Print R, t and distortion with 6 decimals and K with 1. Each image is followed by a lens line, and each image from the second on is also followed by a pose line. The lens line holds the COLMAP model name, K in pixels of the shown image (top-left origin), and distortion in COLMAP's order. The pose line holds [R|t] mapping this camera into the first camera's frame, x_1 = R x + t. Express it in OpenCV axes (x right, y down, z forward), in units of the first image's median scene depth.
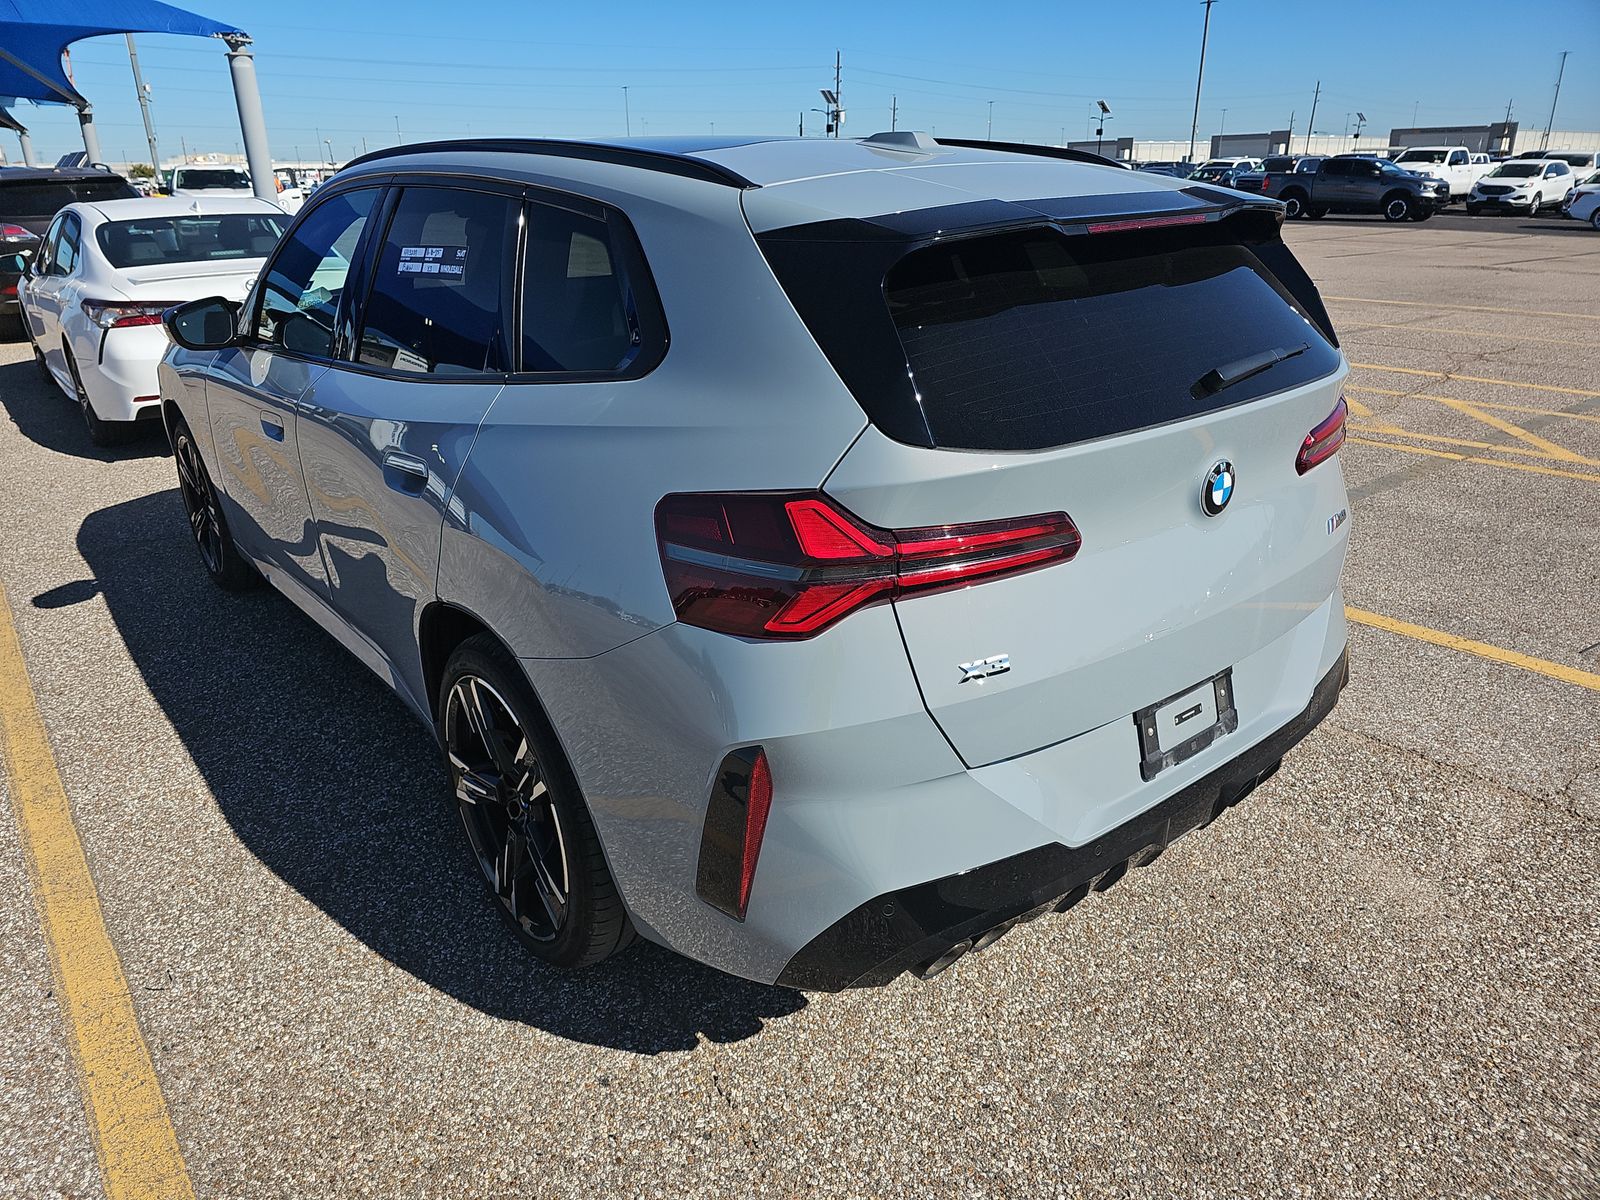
lens RADIAL K [[1072.9, 0, 778.0], [0, 1072.9, 598.7], [0, 0, 1]] dist [0.046813, -0.043492]
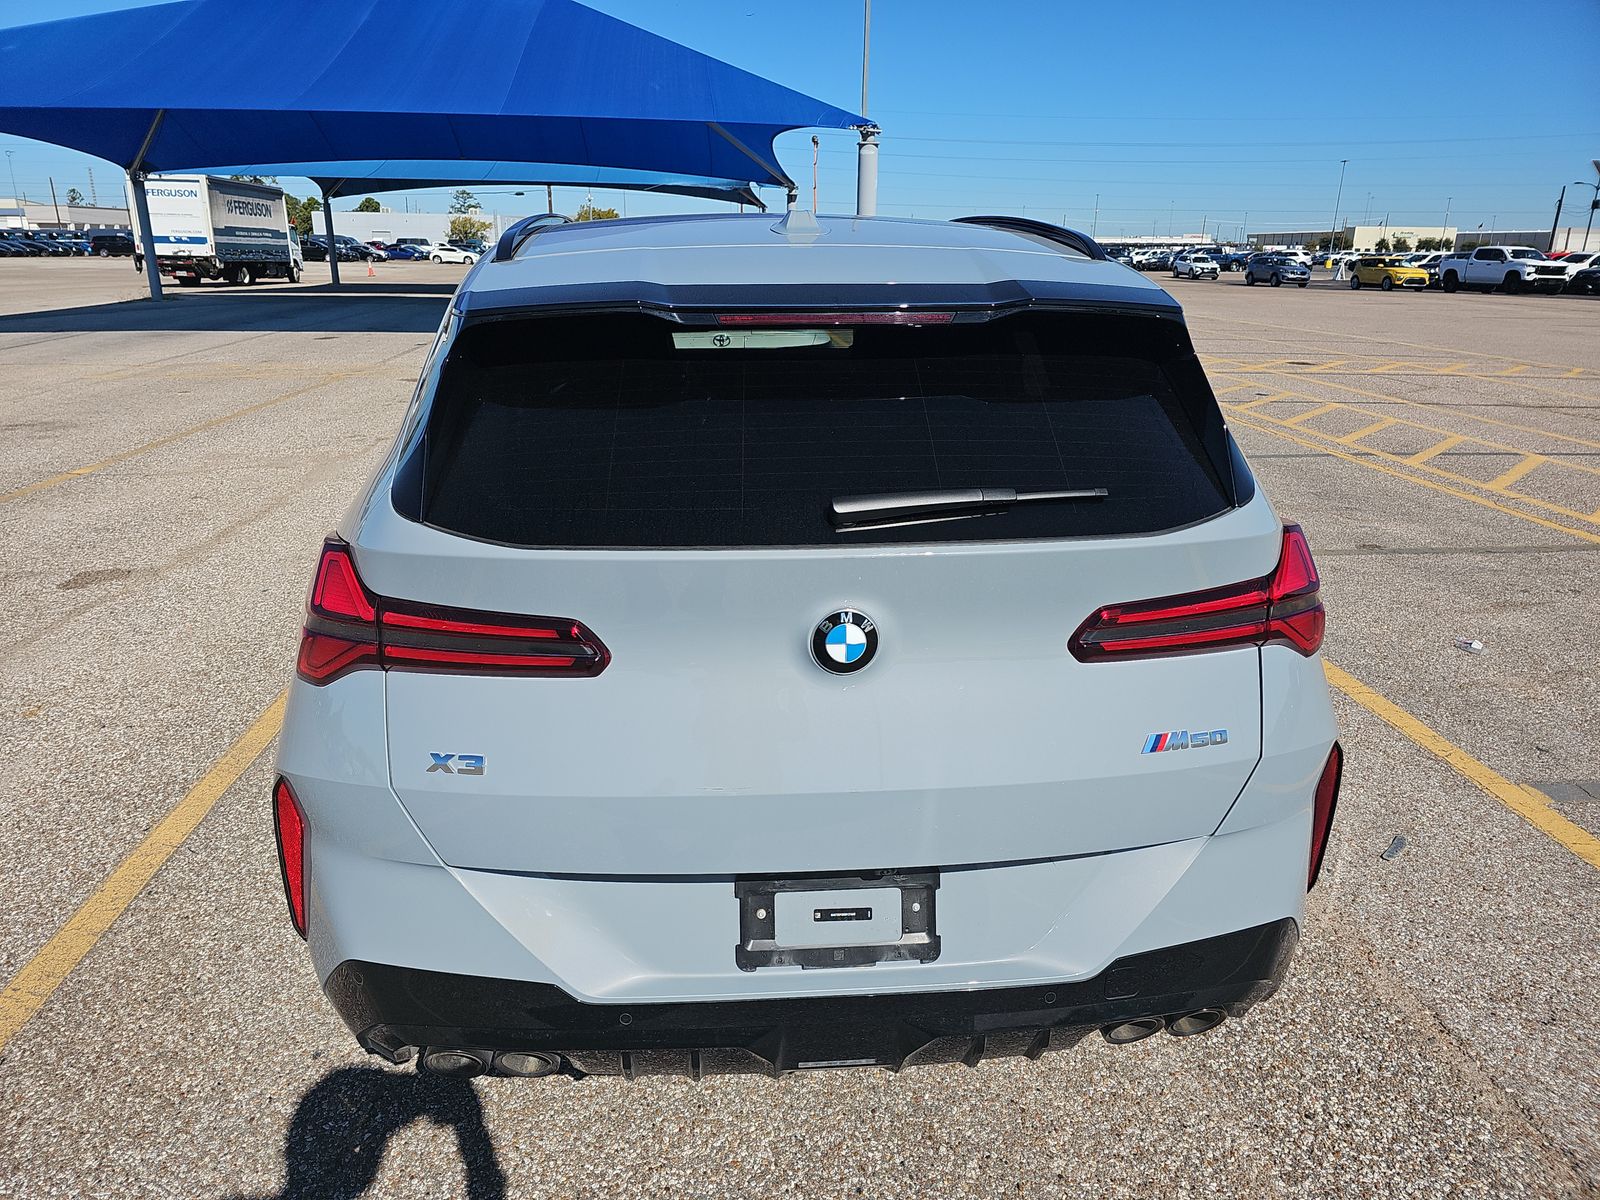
lens RADIAL K [[1072.9, 0, 778.0], [0, 1072.9, 598.7], [0, 0, 1]] dist [0.046813, -0.043492]
pose [[0.822175, 0.199152, -0.533260, 0.676694], [-0.231627, 0.972785, 0.006178, -0.109251], [0.519978, 0.118438, 0.845929, 0.251279]]
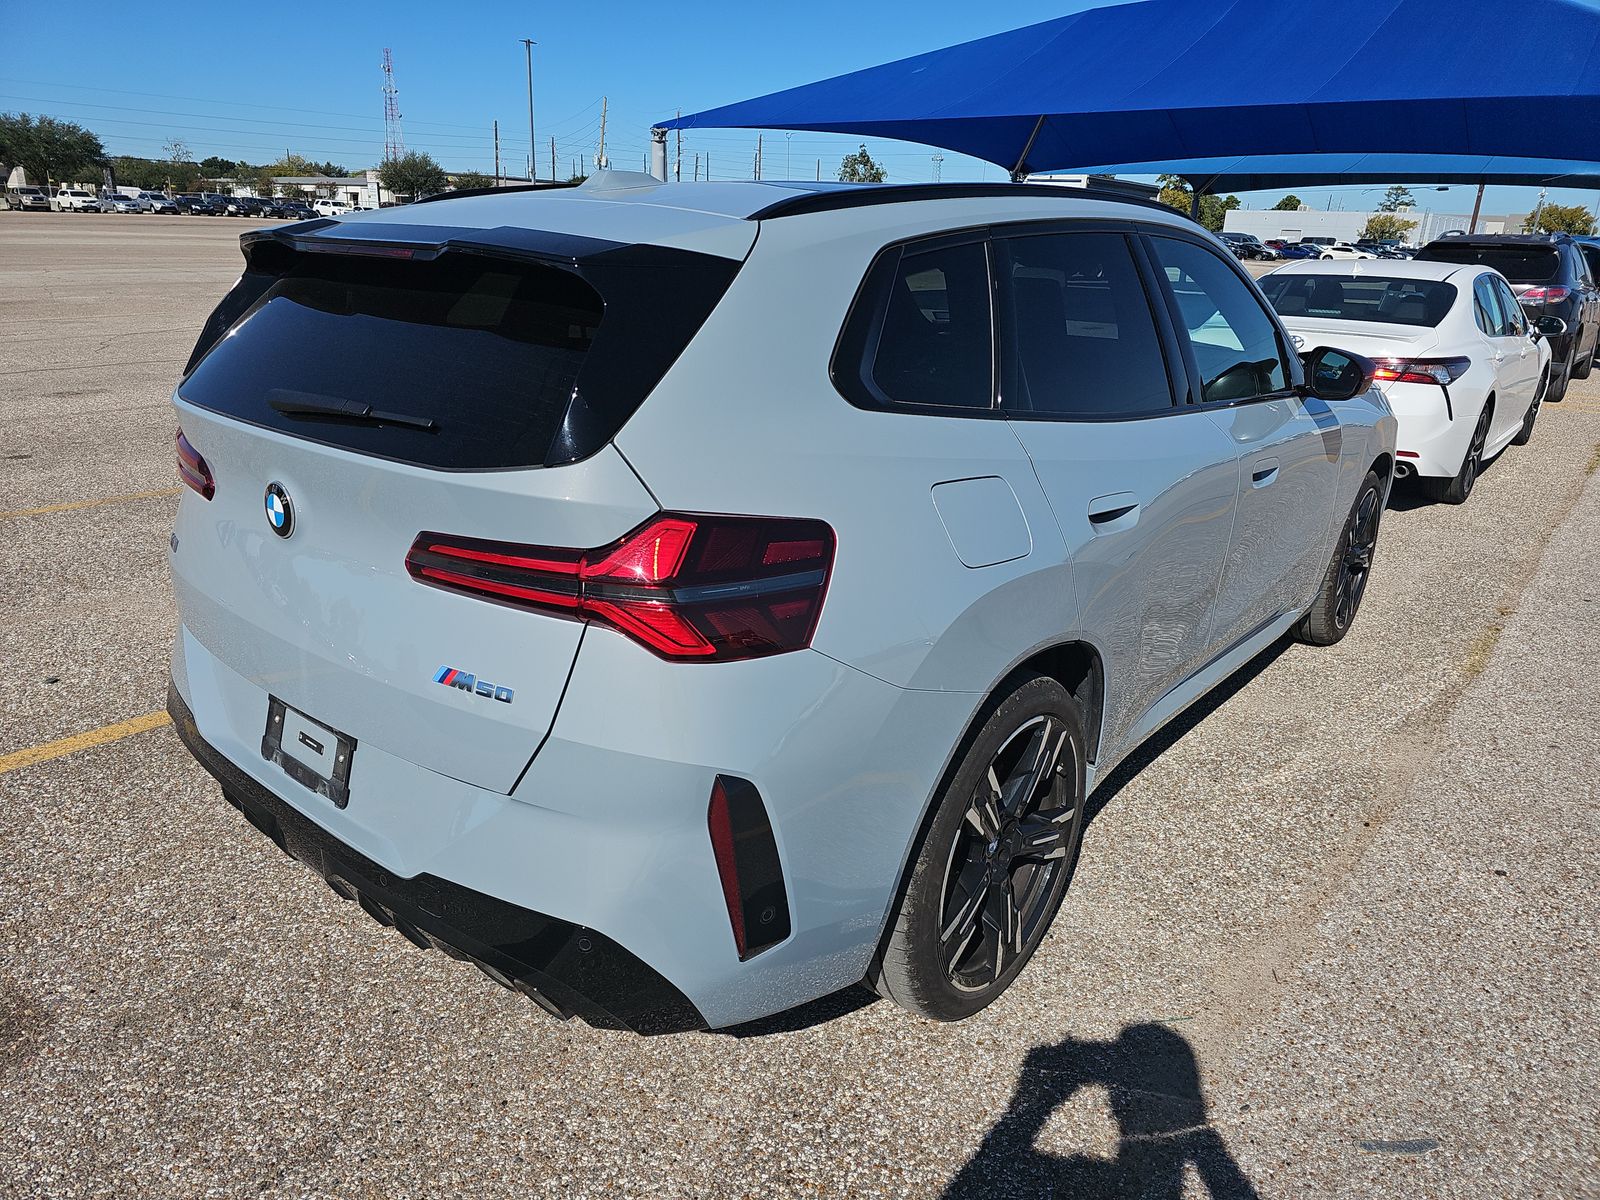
lens RADIAL K [[1073.2, 0, 800.0], [0, 1073.2, 600.0], [0, 0, 1]] dist [0.053900, -0.048113]
pose [[0.190179, 0.344162, -0.919448, 1.242743], [-0.399577, 0.882595, 0.247719, -0.402391], [0.896756, 0.320279, 0.305370, 0.991144]]
